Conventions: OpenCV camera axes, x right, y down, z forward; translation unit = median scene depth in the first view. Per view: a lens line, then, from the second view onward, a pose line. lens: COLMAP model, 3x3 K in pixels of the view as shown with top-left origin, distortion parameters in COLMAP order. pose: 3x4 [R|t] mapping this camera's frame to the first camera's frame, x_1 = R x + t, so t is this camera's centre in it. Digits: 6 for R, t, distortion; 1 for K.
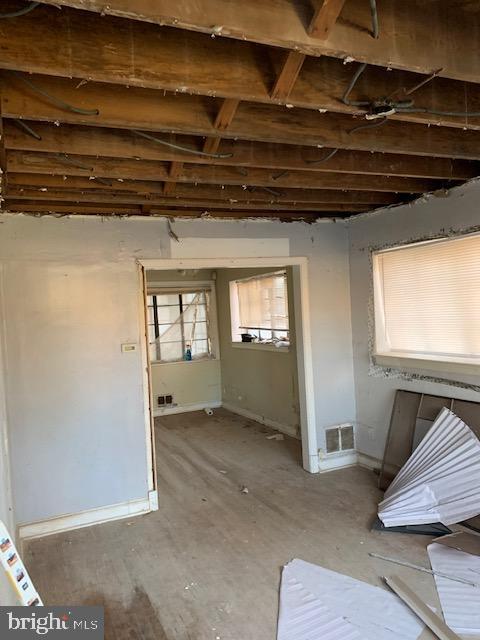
lens RADIAL K [[487.8, 0, 232.1], [0, 487.8, 316.8], [0, 0, 1]] dist [0.091200, -0.198469]
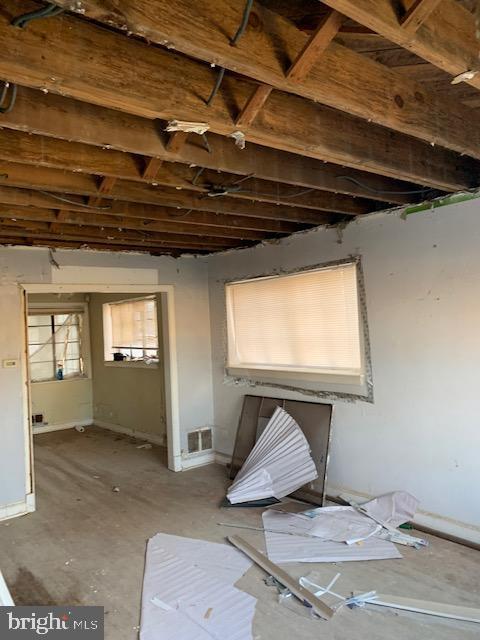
lens RADIAL K [[487.8, 0, 232.1], [0, 487.8, 316.8], [0, 0, 1]] dist [0.091200, -0.198469]
pose [[0.966424, 0.013062, 0.256622, -0.013414], [-0.001151, 0.998917, -0.046512, 0.009638], [-0.256952, 0.044655, 0.965392, -0.200445]]
